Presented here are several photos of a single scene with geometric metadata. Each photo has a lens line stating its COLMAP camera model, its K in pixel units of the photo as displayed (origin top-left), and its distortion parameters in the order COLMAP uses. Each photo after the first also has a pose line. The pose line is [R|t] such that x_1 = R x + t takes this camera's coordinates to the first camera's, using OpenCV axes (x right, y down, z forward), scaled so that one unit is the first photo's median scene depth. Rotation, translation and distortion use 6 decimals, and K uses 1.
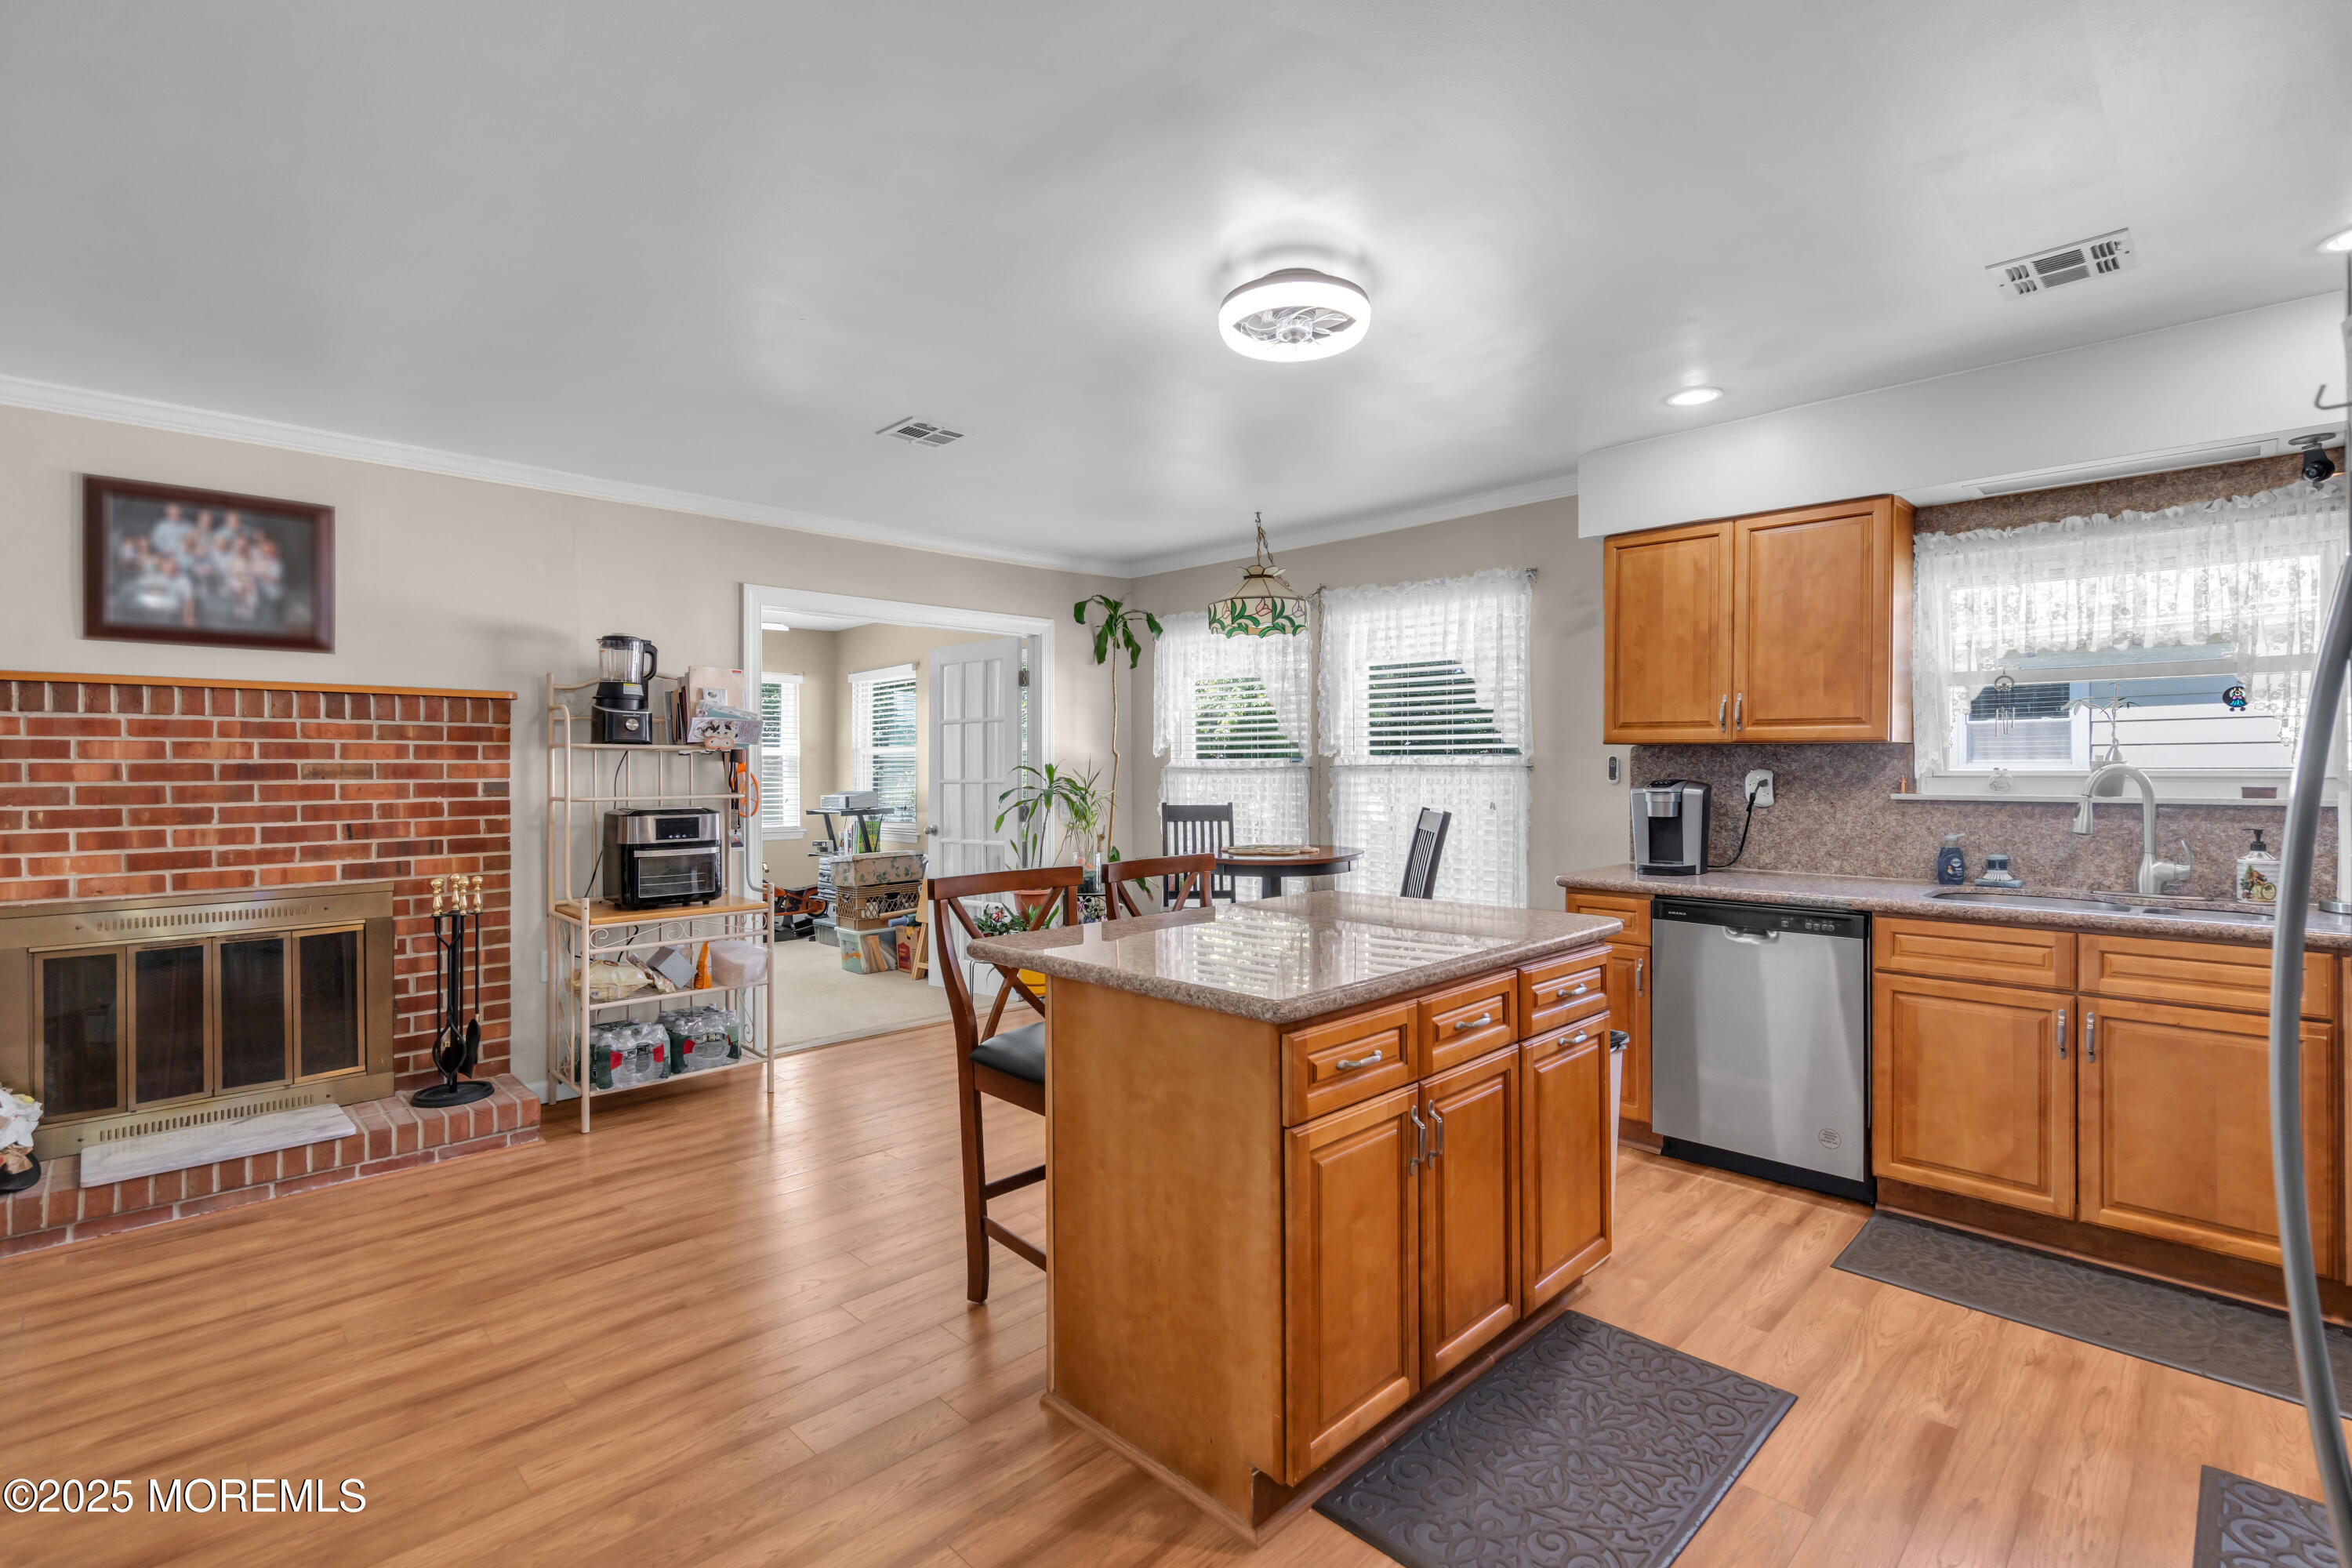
lens RADIAL K [[1063.9, 0, 1168.9], [0, 1063.9, 774.5], [0, 0, 1]] dist [-0.003837, -0.000358]
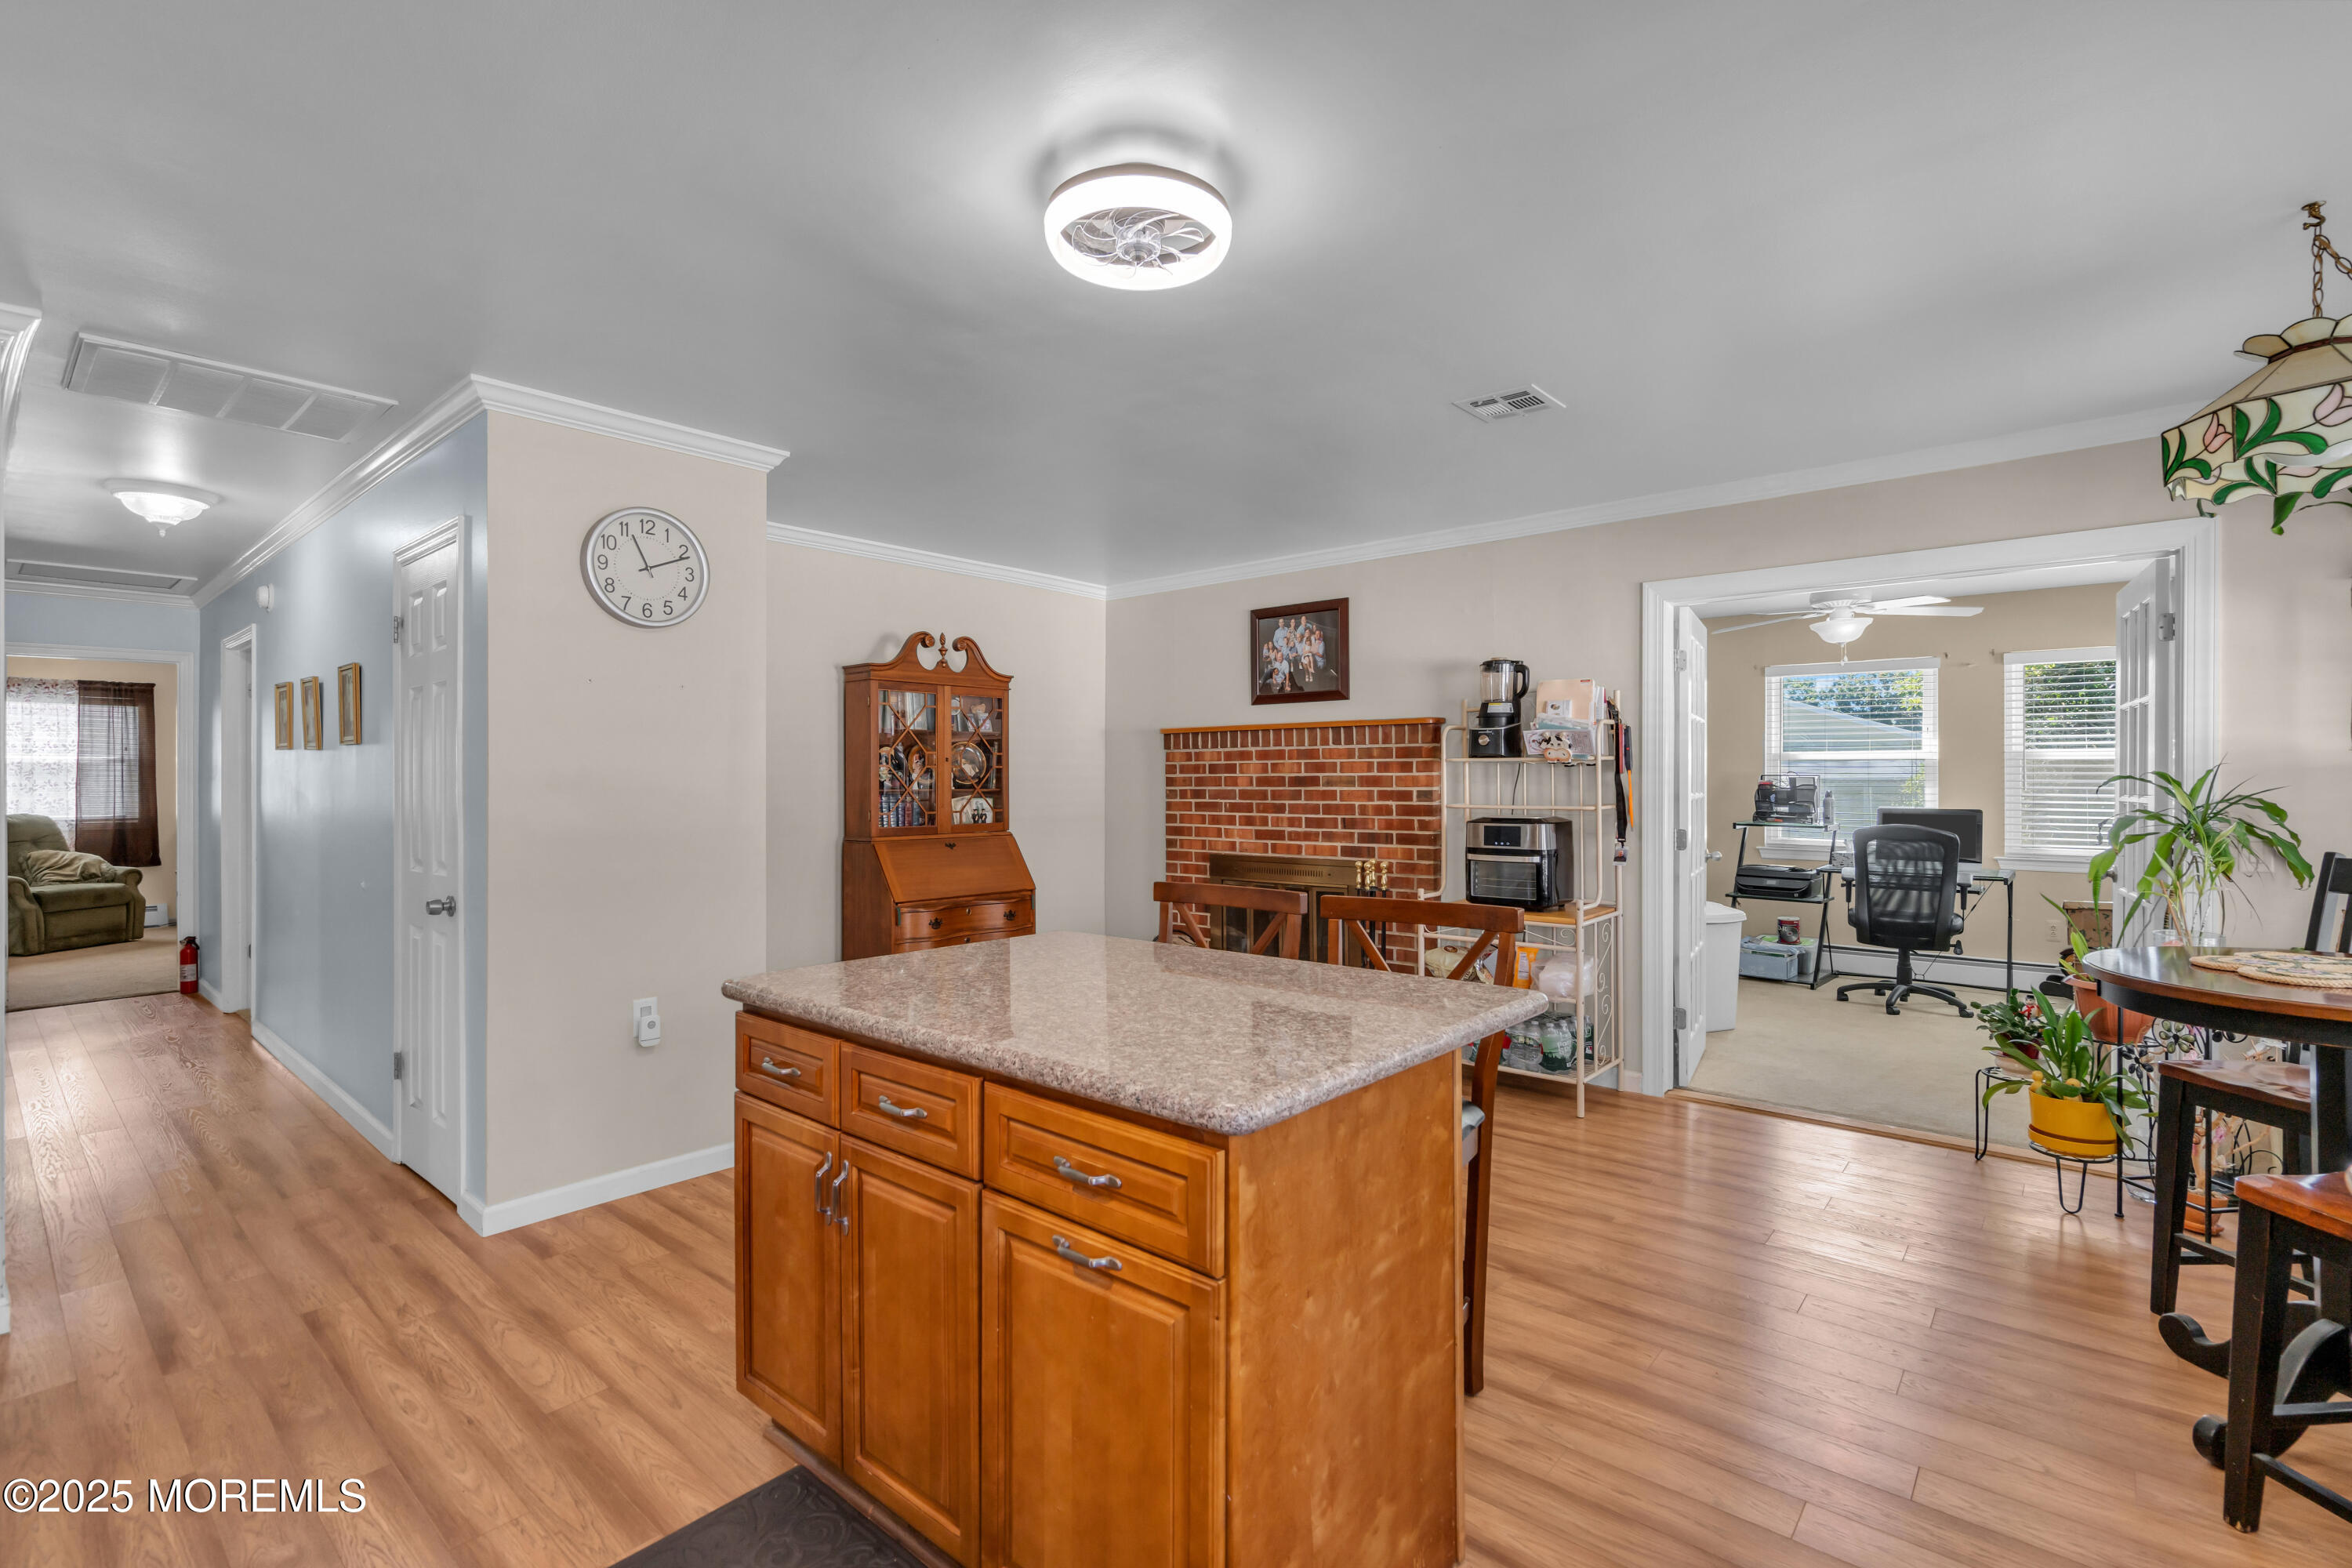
lens RADIAL K [[1063.9, 0, 1179.6], [0, 1063.9, 776.7], [0, 0, 1]] dist [-0.003837, -0.000358]
pose [[0.076570, 0.004749, -0.997053, 0.648874], [-0.000181, 0.999989, 0.004749, -0.016023], [0.997064, -0.000183, 0.076570, 0.676844]]
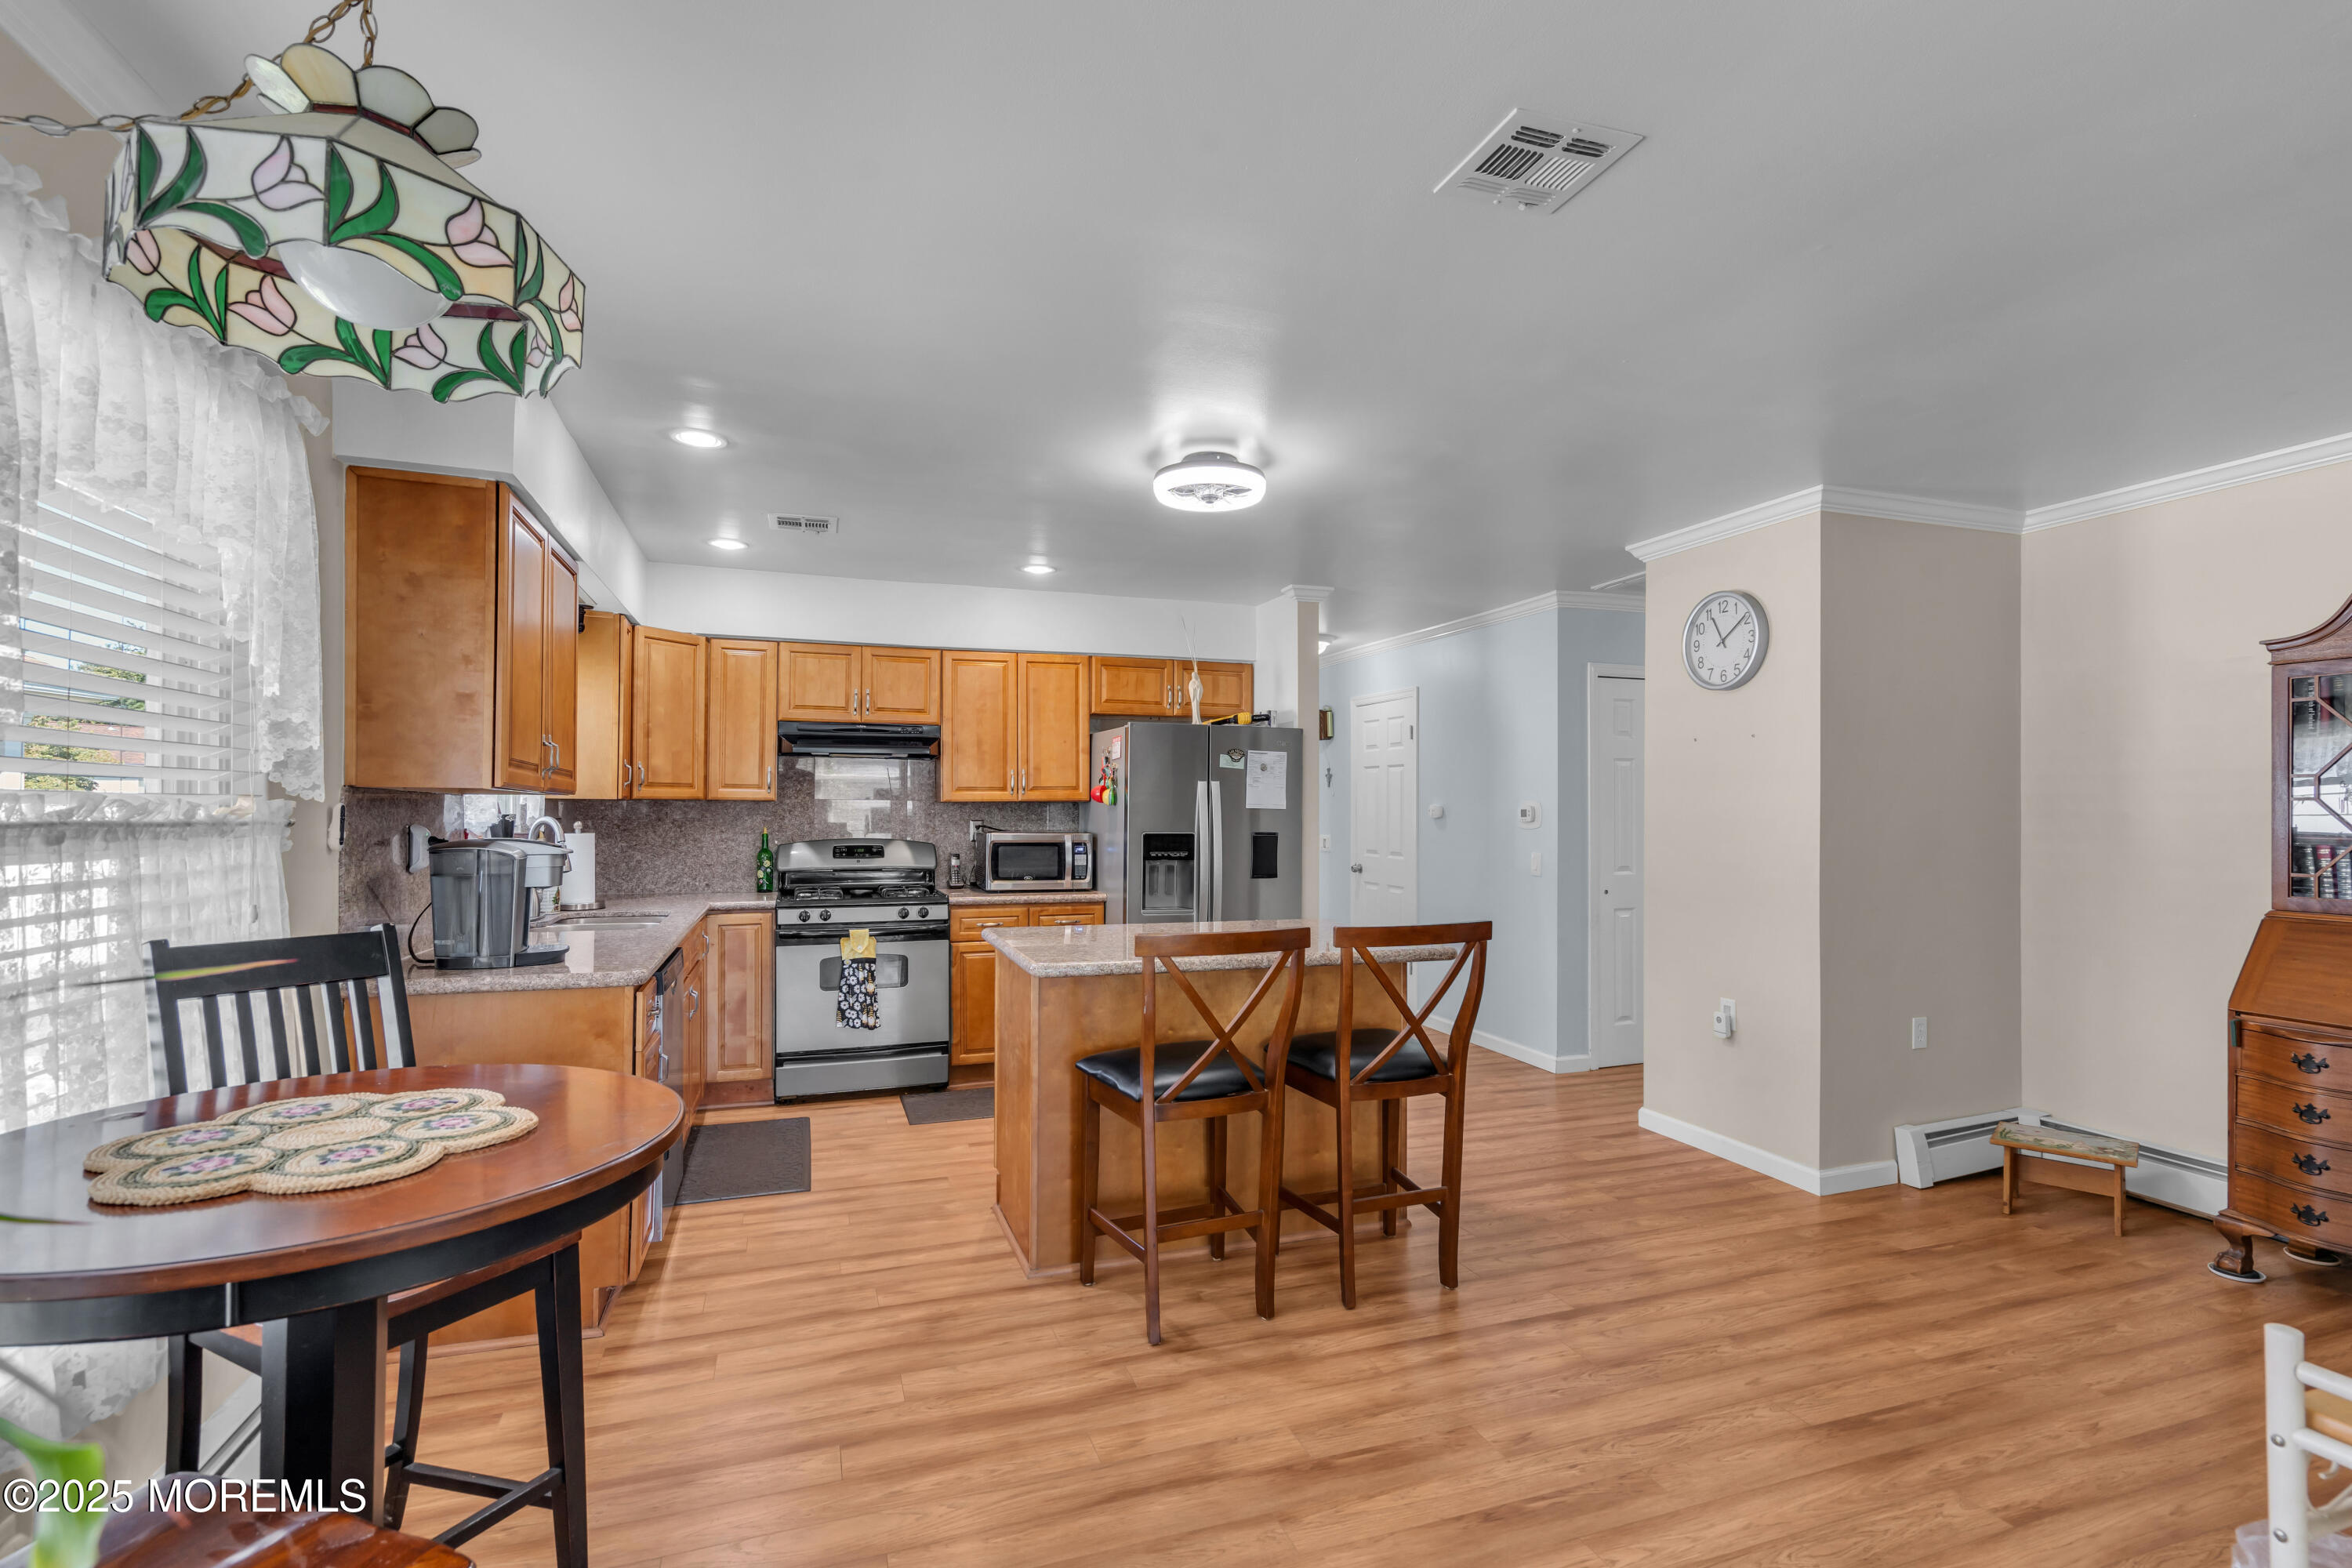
lens RADIAL K [[1063.9, 0, 1178.6], [0, 1063.9, 803.9], [0, 0, 1]] dist [-0.003837, -0.000358]
pose [[-0.902109, 0.002645, 0.431501, -0.296787], [0.001049, 0.999992, -0.003936, -0.018469], [-0.431507, -0.003098, -0.902104, 1.557382]]
